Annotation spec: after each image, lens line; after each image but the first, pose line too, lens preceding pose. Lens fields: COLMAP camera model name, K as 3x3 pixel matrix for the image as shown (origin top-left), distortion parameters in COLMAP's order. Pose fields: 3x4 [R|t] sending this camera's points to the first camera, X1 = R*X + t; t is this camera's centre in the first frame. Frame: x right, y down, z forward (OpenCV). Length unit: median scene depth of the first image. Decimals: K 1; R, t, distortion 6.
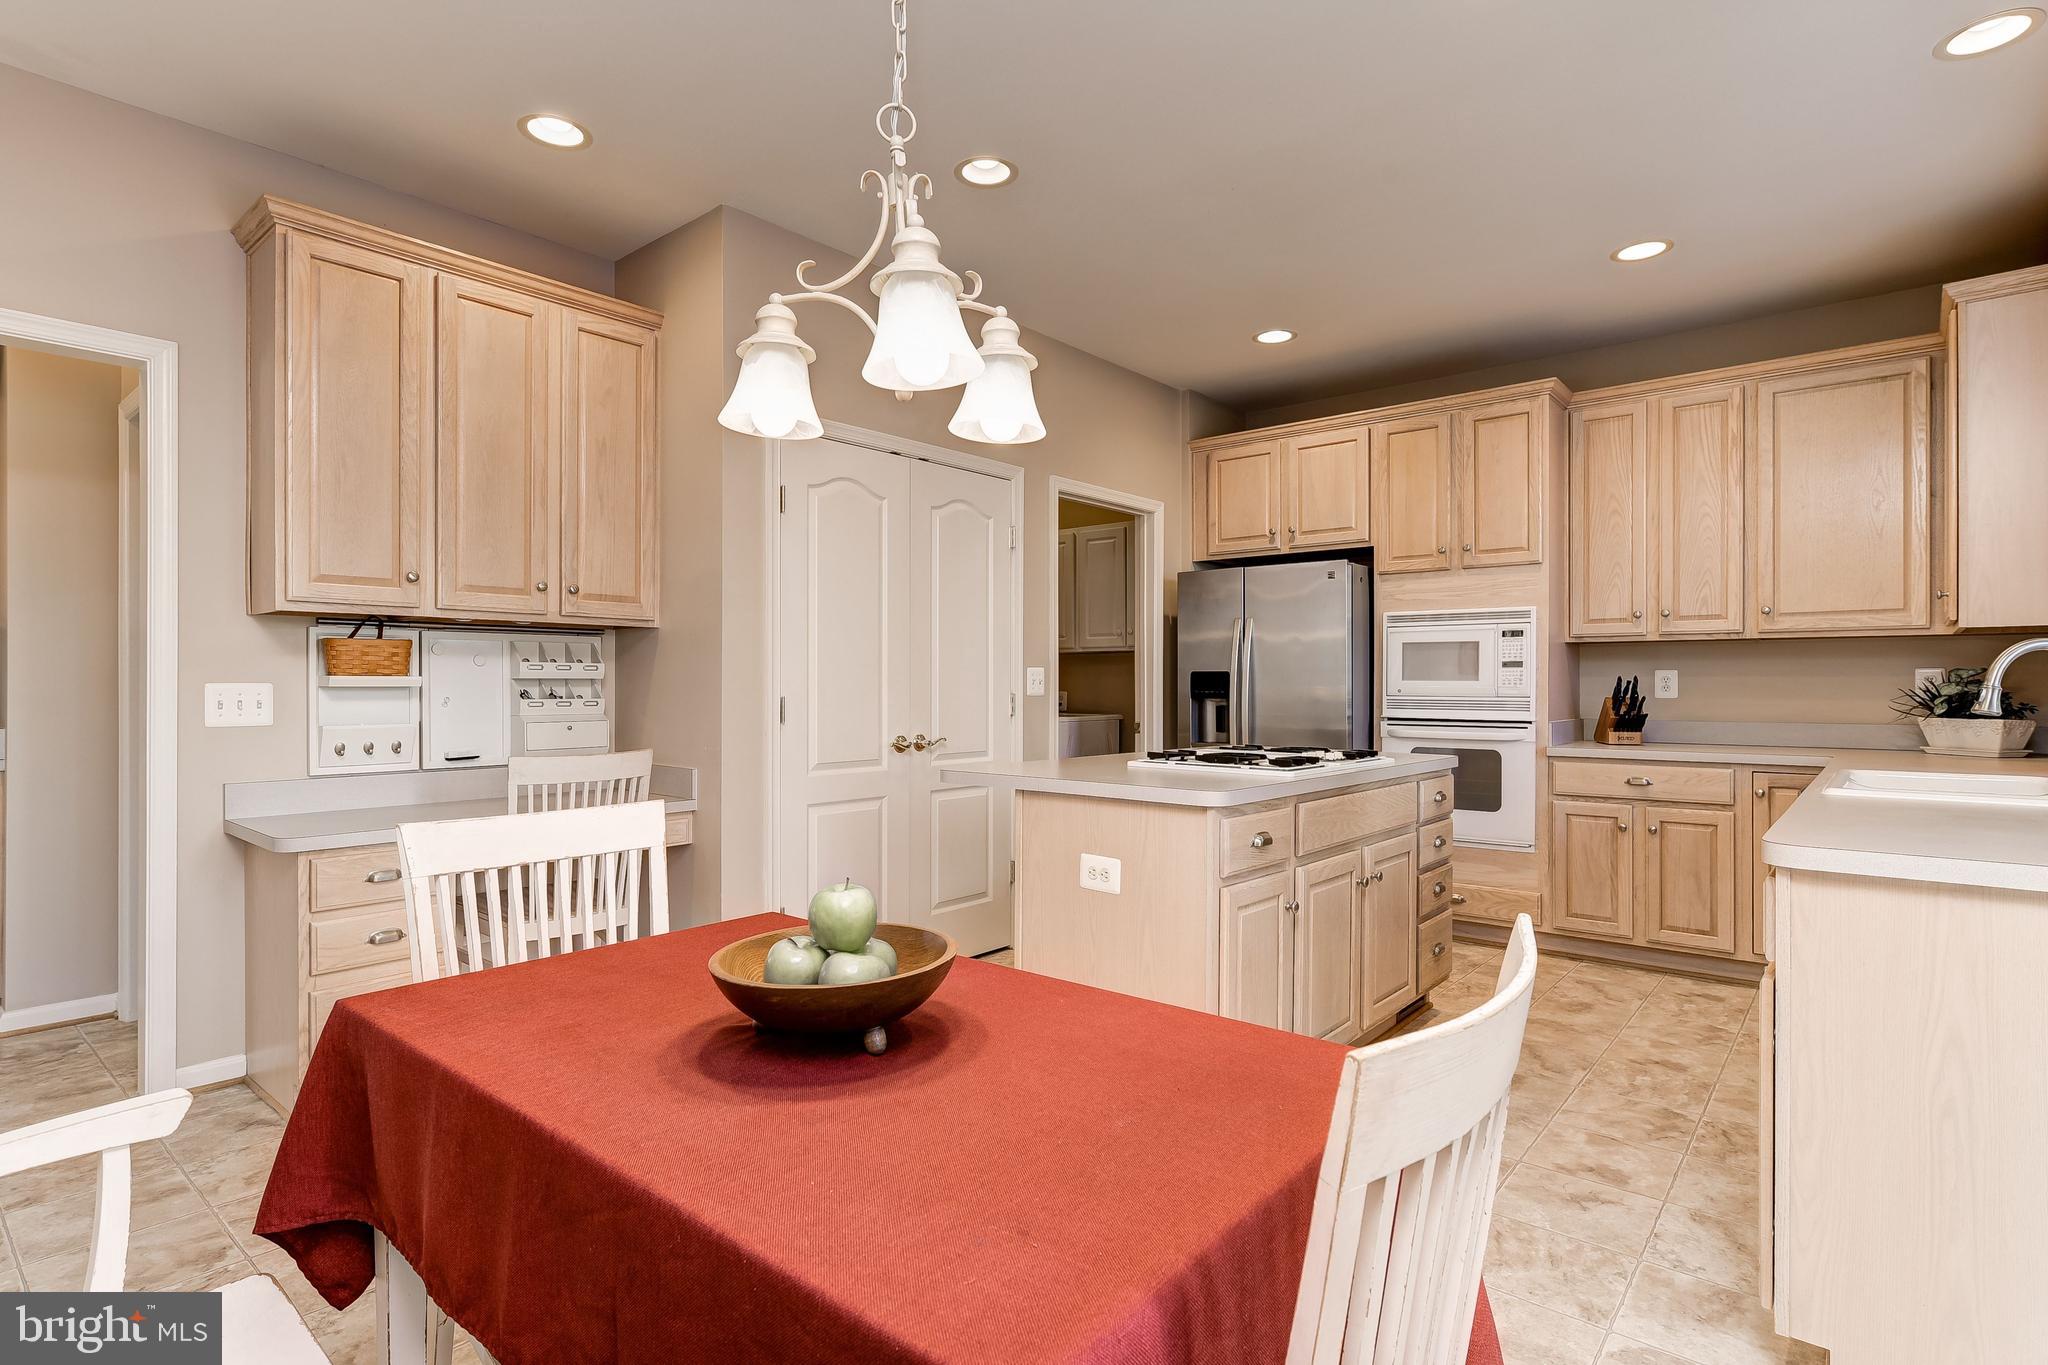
lens RADIAL K [[1025.8, 0, 1018.8], [0, 1025.8, 679.9], [0, 0, 1]] dist [-0.009654, 0.004163]
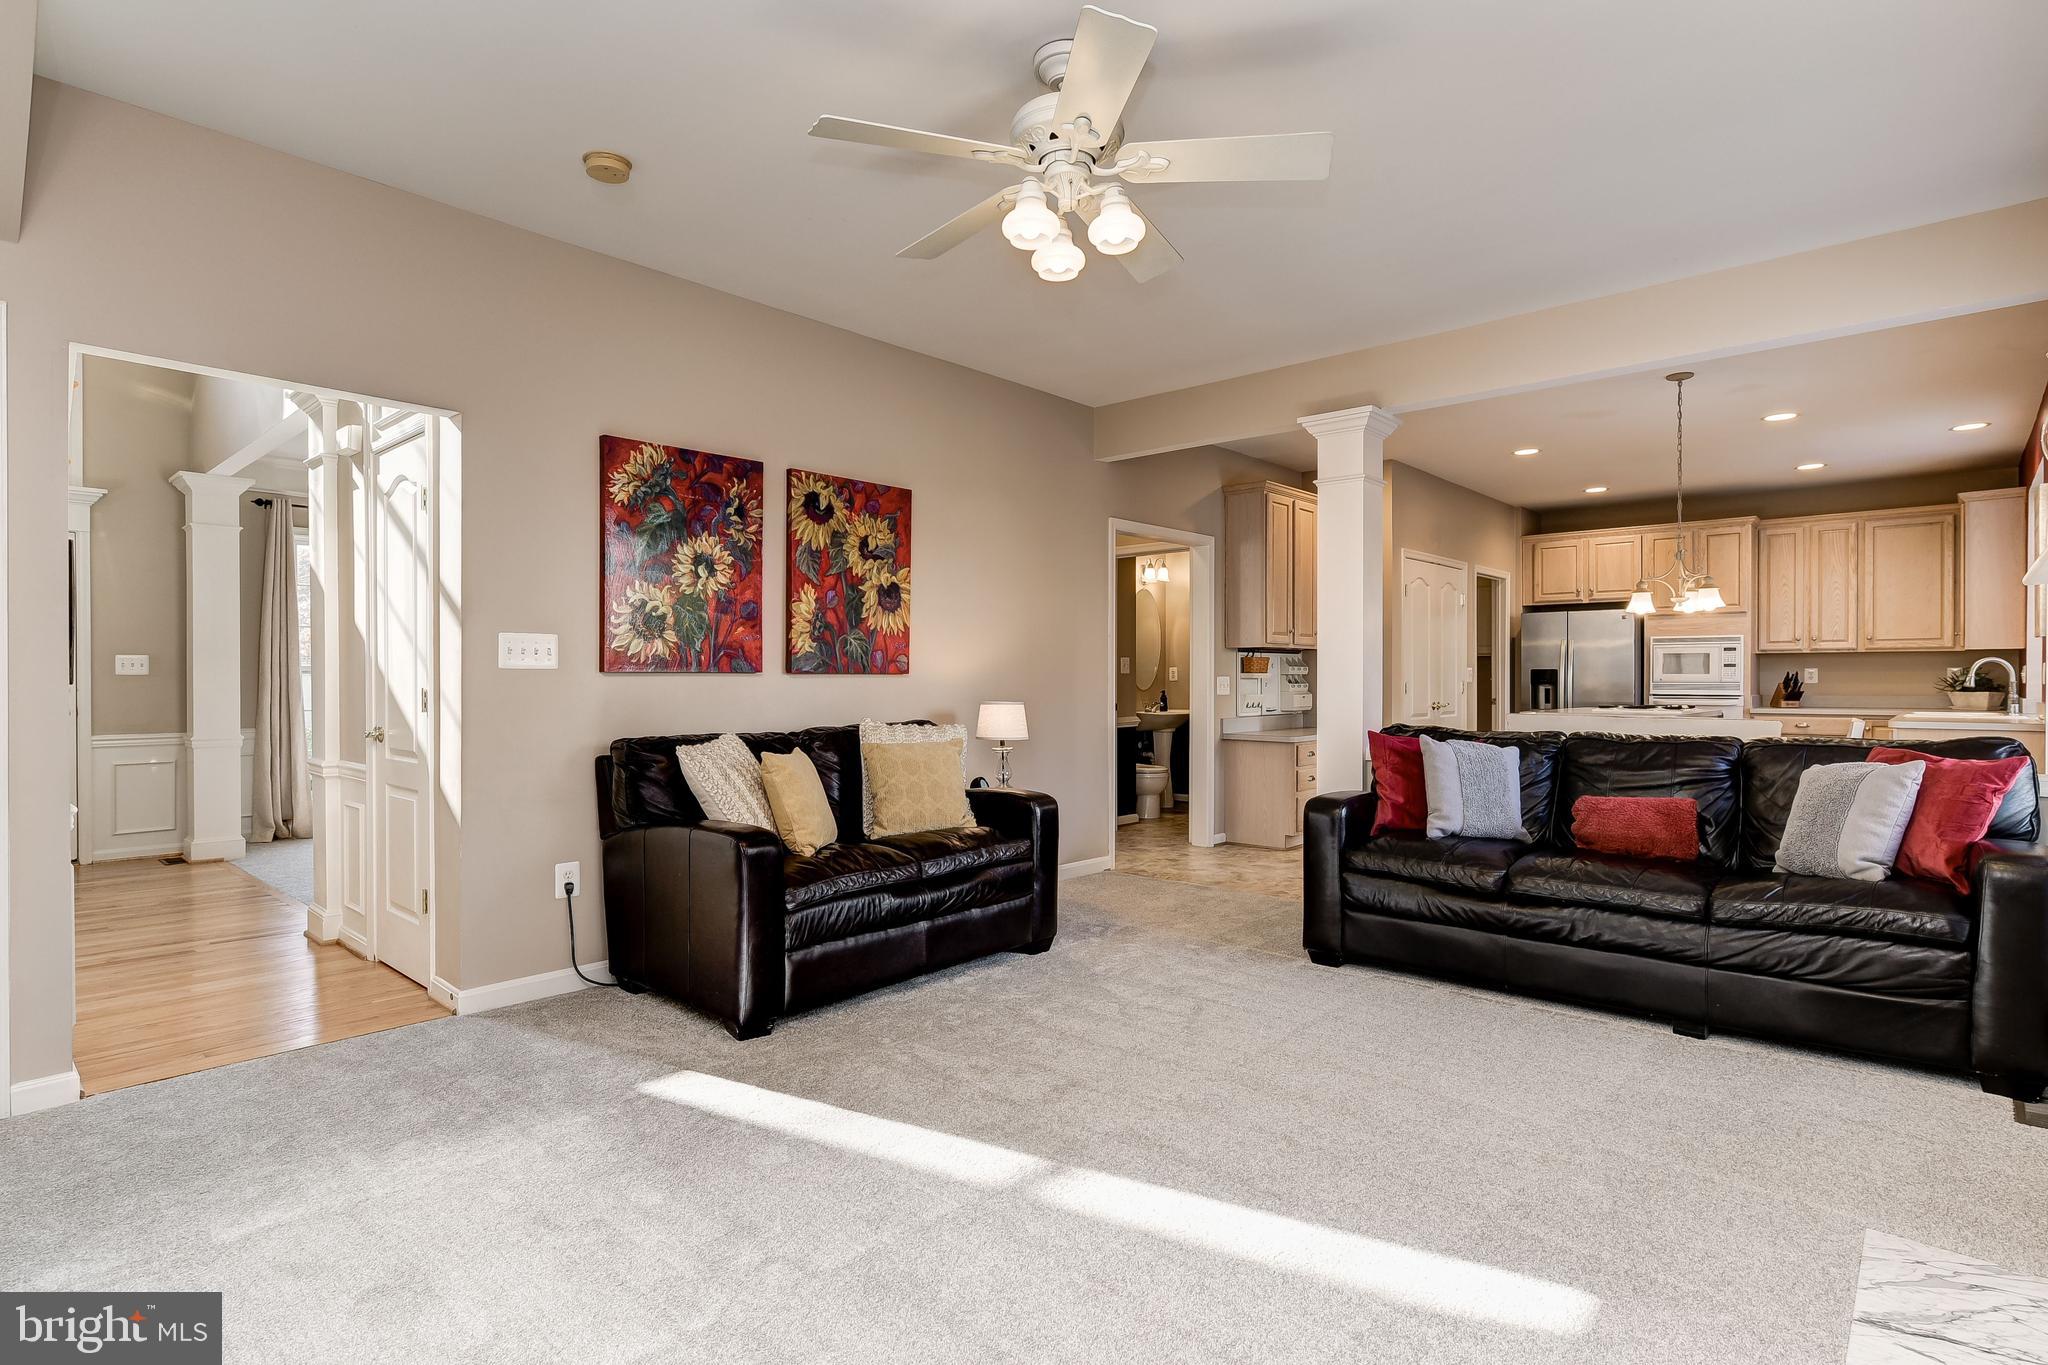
lens RADIAL K [[1025.8, 0, 1021.5], [0, 1025.8, 684.6], [0, 0, 1]] dist [-0.009654, 0.004163]
pose [[0.999527, -0.003324, -0.030575, -0.817505], [0.003585, 0.999958, 0.008469, -0.000349], [0.030546, -0.008575, 0.999497, -0.988469]]
